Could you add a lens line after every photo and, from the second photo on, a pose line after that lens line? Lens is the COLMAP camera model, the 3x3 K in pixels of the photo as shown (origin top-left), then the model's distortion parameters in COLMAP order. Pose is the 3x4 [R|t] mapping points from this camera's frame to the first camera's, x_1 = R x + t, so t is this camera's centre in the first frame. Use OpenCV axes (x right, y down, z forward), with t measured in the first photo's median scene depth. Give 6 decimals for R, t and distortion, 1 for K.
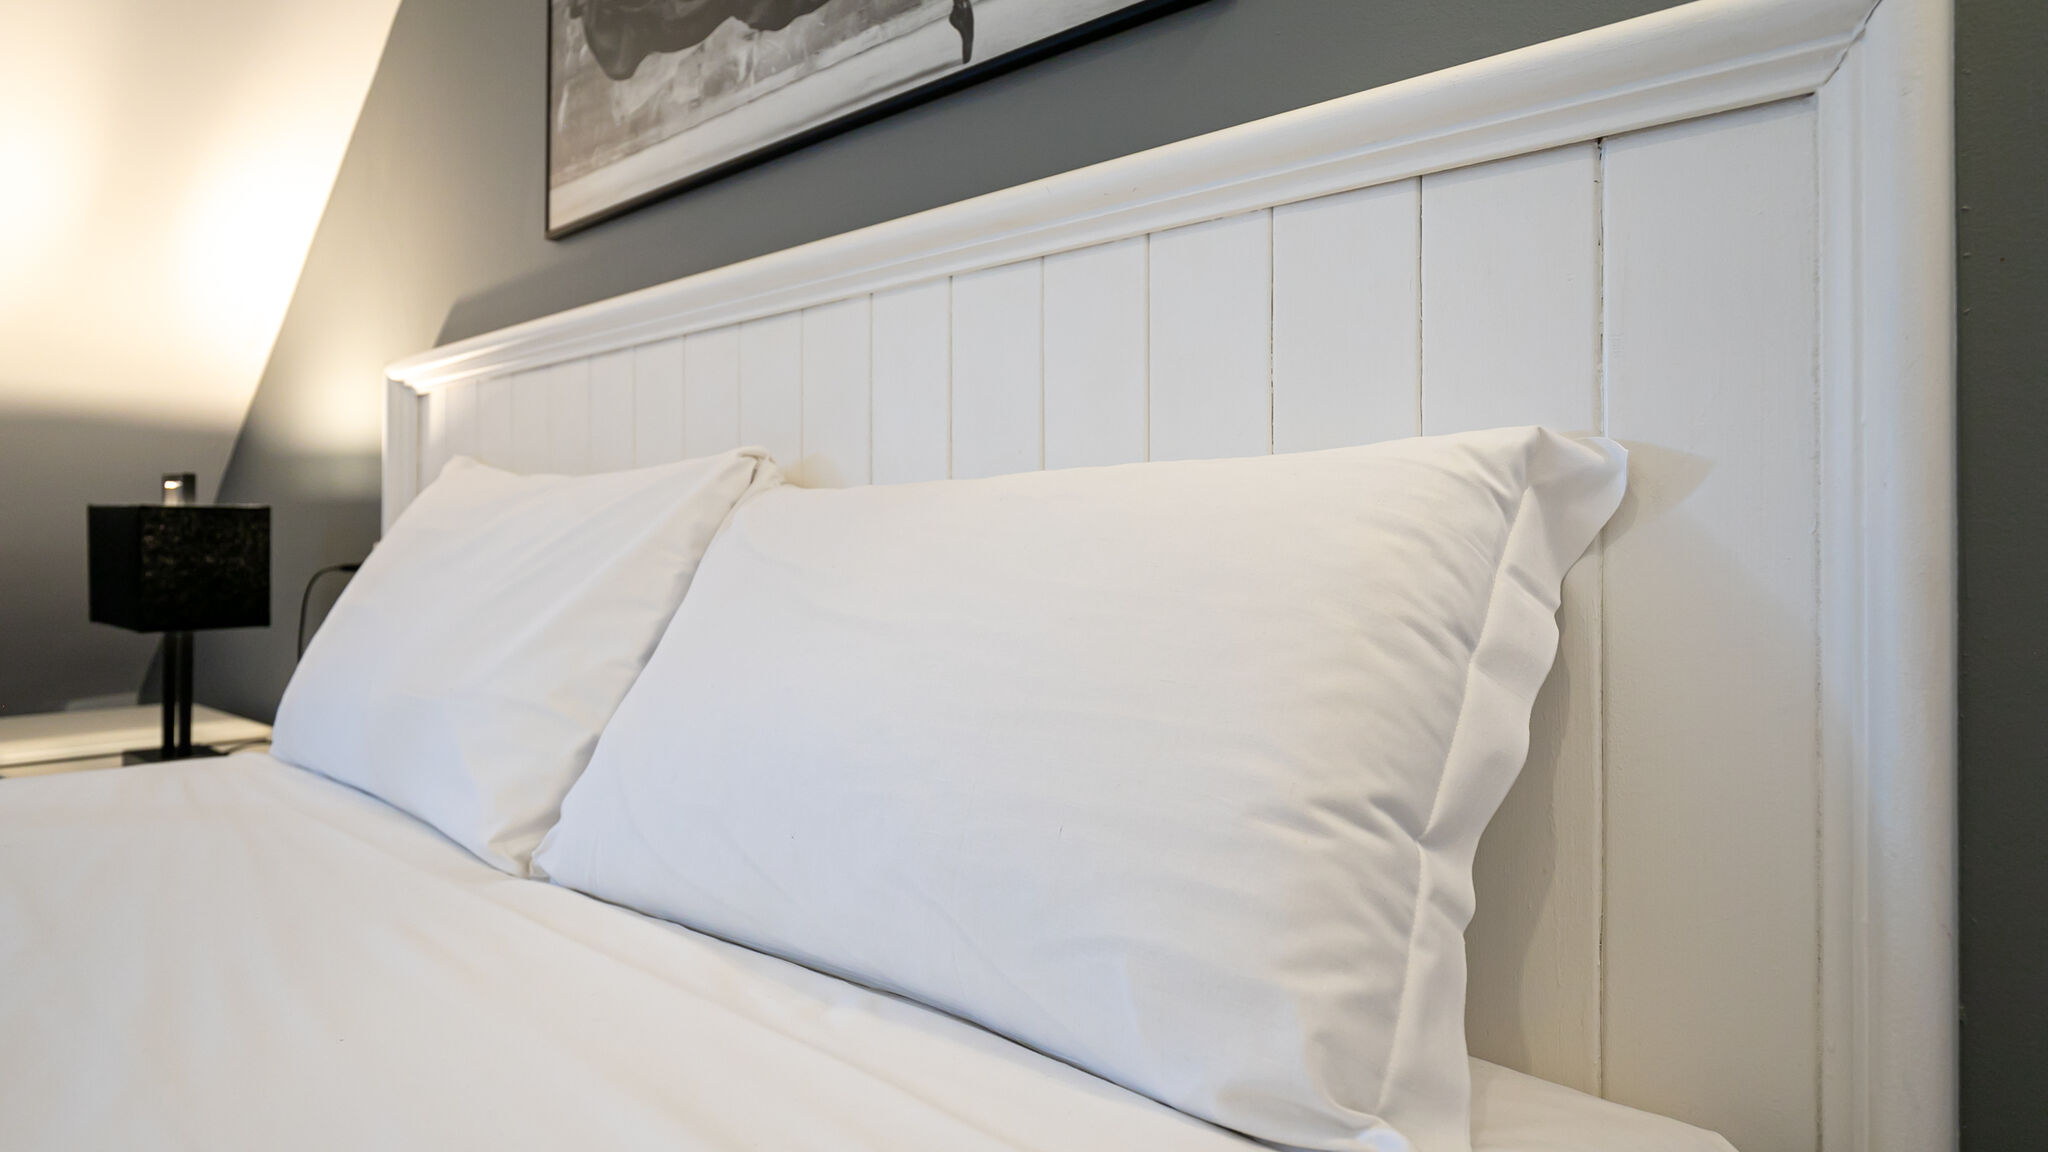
lens RADIAL K [[1191.9, 0, 1020.9], [0, 1191.9, 546.1], [0, 0, 1]] dist [-0.020532, -0.000475]
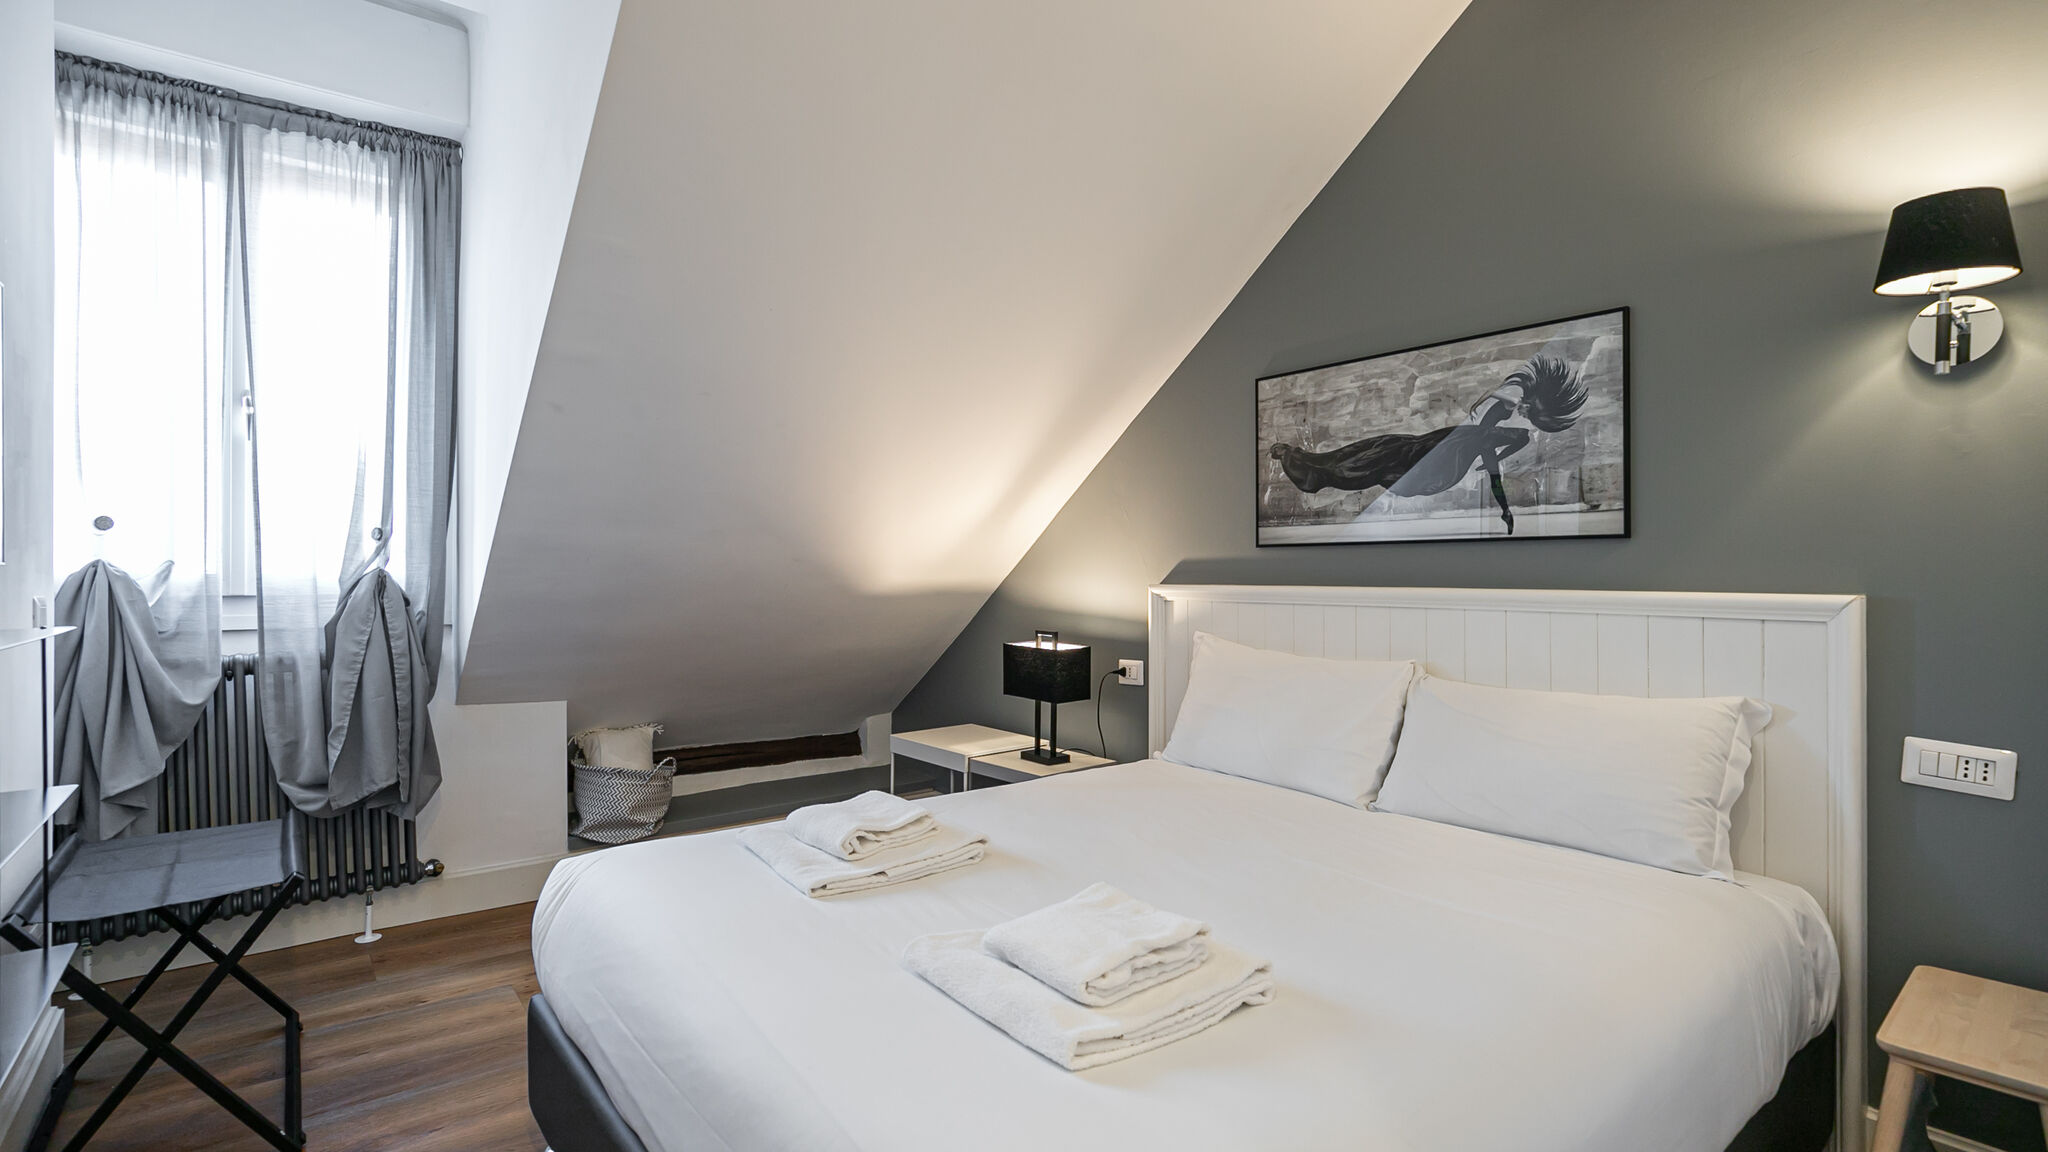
lens RADIAL K [[954.6, 0, 1000.4], [0, 954.6, 575.0], [0, 0, 1]] dist [-0.017302, 0.005517]
pose [[0.981681, -0.004238, -0.190484, -0.722663], [0.006035, 0.999943, 0.008856, -0.297597], [0.190435, -0.009843, 0.981650, -1.317984]]
